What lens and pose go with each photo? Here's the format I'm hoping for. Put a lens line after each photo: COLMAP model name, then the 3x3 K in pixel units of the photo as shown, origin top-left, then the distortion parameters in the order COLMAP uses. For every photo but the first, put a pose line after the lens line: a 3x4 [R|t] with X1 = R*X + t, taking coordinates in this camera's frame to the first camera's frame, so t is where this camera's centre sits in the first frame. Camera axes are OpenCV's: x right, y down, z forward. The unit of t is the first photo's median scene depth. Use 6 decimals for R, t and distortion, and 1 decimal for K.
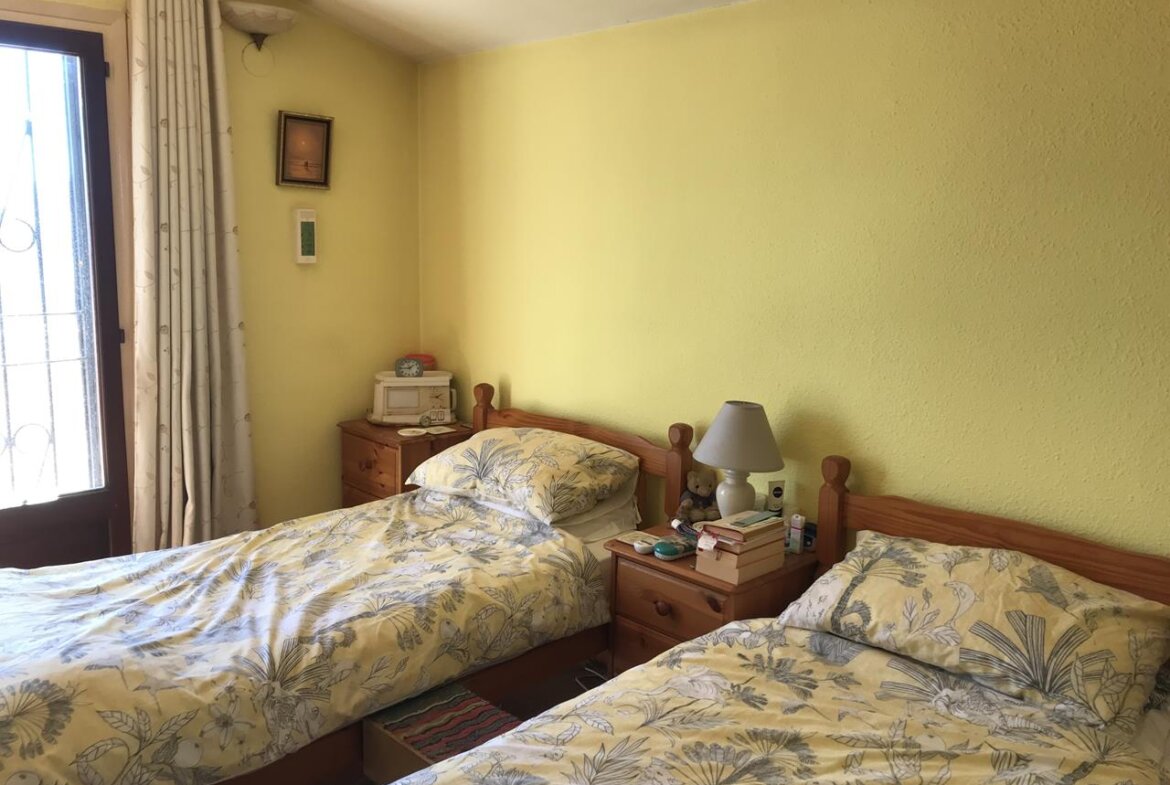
lens RADIAL K [[957.4, 0, 571.9], [0, 957.4, 382.6], [0, 0, 1]] dist [0.030773, -0.014582]
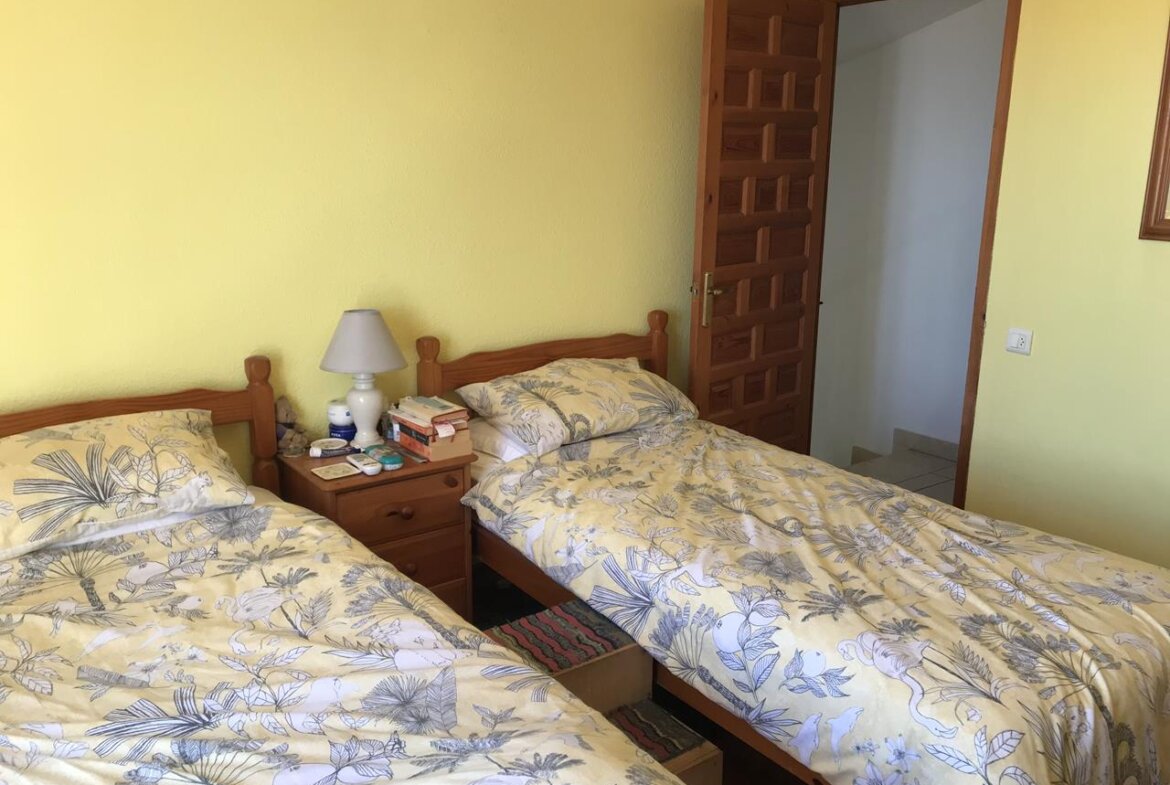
lens RADIAL K [[957.4, 0, 574.8], [0, 957.4, 393.9], [0, 0, 1]] dist [0.030773, -0.014582]
pose [[0.156144, -0.271448, 0.949703, -0.791416], [0.157953, 0.955985, 0.247274, -0.111855], [-0.975023, 0.111398, 0.192147, 0.573839]]
